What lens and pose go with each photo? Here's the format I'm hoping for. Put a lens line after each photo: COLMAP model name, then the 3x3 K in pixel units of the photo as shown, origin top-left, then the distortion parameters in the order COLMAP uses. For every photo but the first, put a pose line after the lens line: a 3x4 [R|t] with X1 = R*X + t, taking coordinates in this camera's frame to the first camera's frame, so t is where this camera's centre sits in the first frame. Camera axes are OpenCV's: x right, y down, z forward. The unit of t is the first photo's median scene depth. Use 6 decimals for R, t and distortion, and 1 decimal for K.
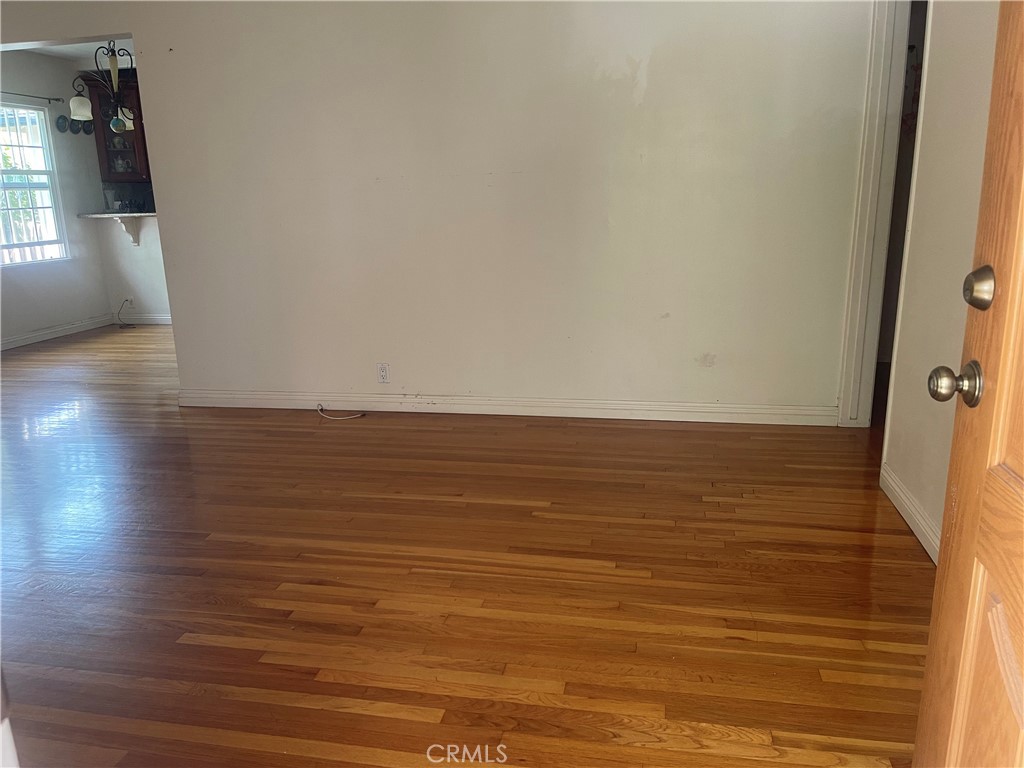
lens RADIAL K [[764.7, 0, 512.0], [0, 764.7, 384.0], [0, 0, 1]] dist [0.099129, -0.134981]
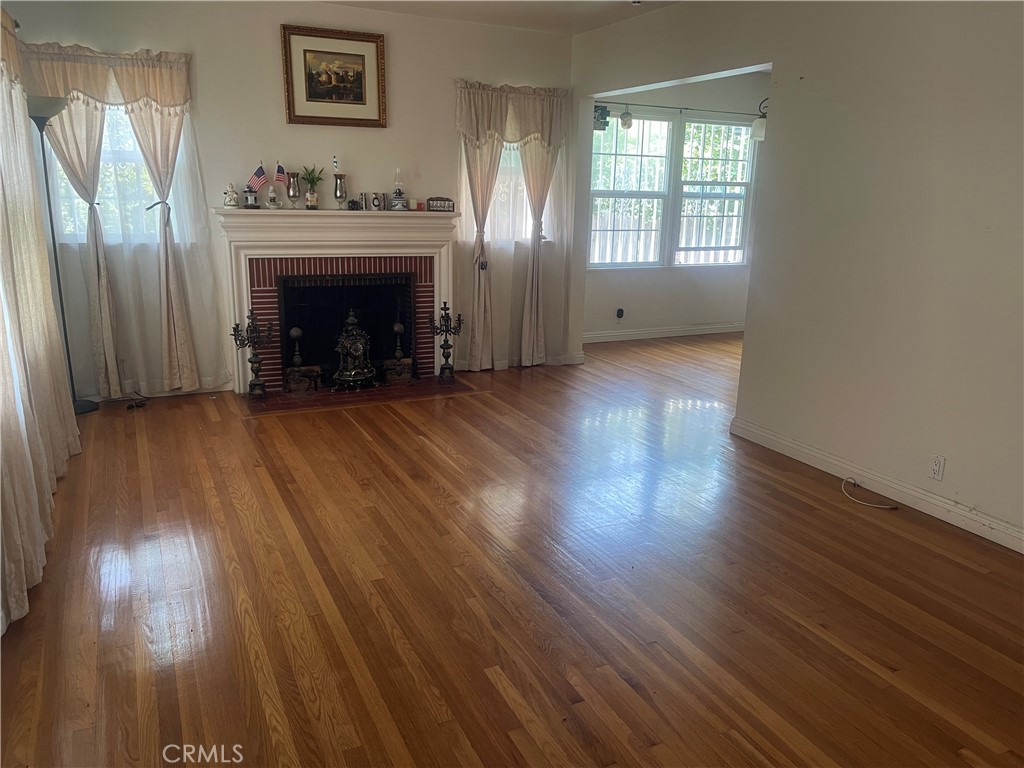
lens RADIAL K [[764.7, 0, 512.0], [0, 764.7, 384.0], [0, 0, 1]] dist [0.099129, -0.134981]
pose [[0.611941, 0.233651, -0.755603, 0.142737], [-0.229348, 0.966740, 0.113197, -0.082901], [0.756920, 0.104026, 0.645175, 0.138767]]
